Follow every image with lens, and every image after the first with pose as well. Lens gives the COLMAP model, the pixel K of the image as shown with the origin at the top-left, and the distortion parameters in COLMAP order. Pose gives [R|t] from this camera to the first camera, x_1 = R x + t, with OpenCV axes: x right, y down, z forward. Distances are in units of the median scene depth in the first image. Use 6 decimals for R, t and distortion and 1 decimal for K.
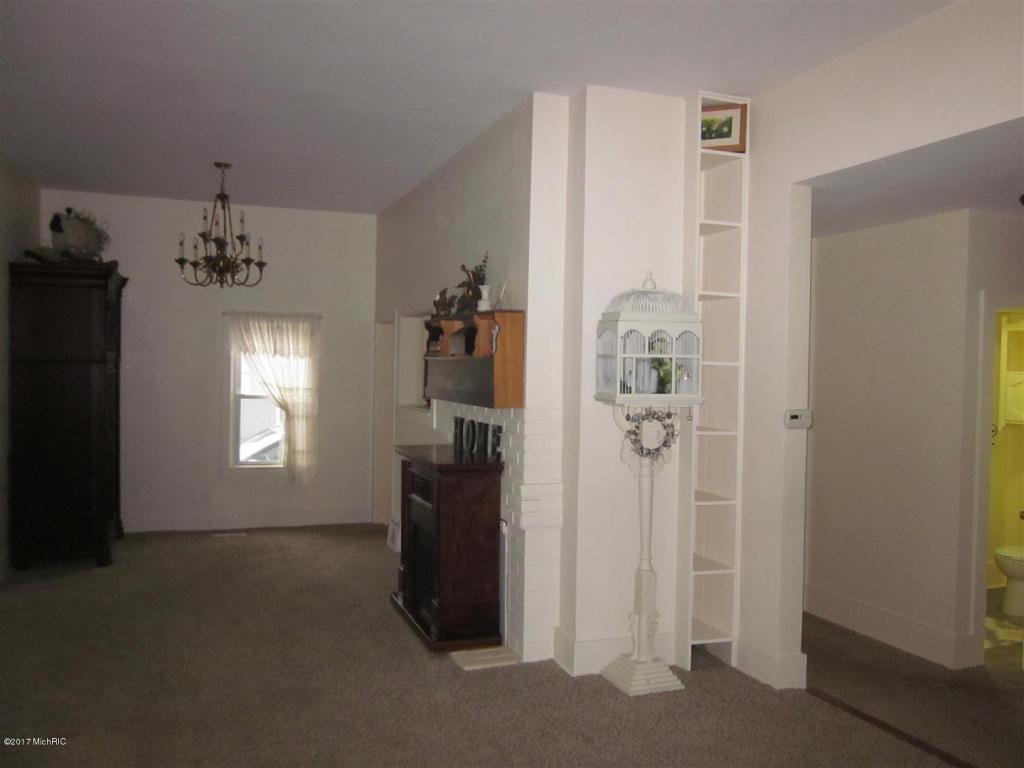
lens RADIAL K [[850.4, 0, 515.3], [0, 850.4, 385.8], [0, 0, 1]] dist [-0.027337, -0.002717]
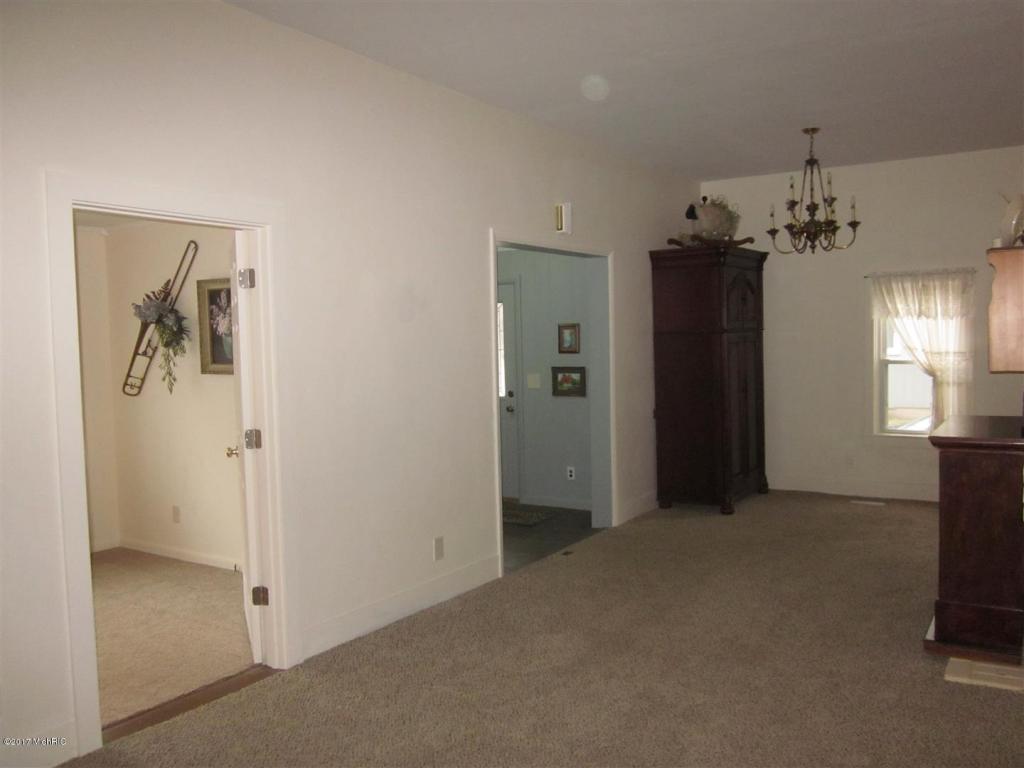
lens RADIAL K [[833.9, 0, 490.2], [0, 833.9, 381.9], [0, 0, 1]] dist [-0.033296, 0.000467]
pose [[0.606341, 0.008928, -0.795154, 0.155120], [0.016960, 0.999564, 0.024155, 0.005118], [0.795024, -0.028132, 0.605926, 0.072816]]
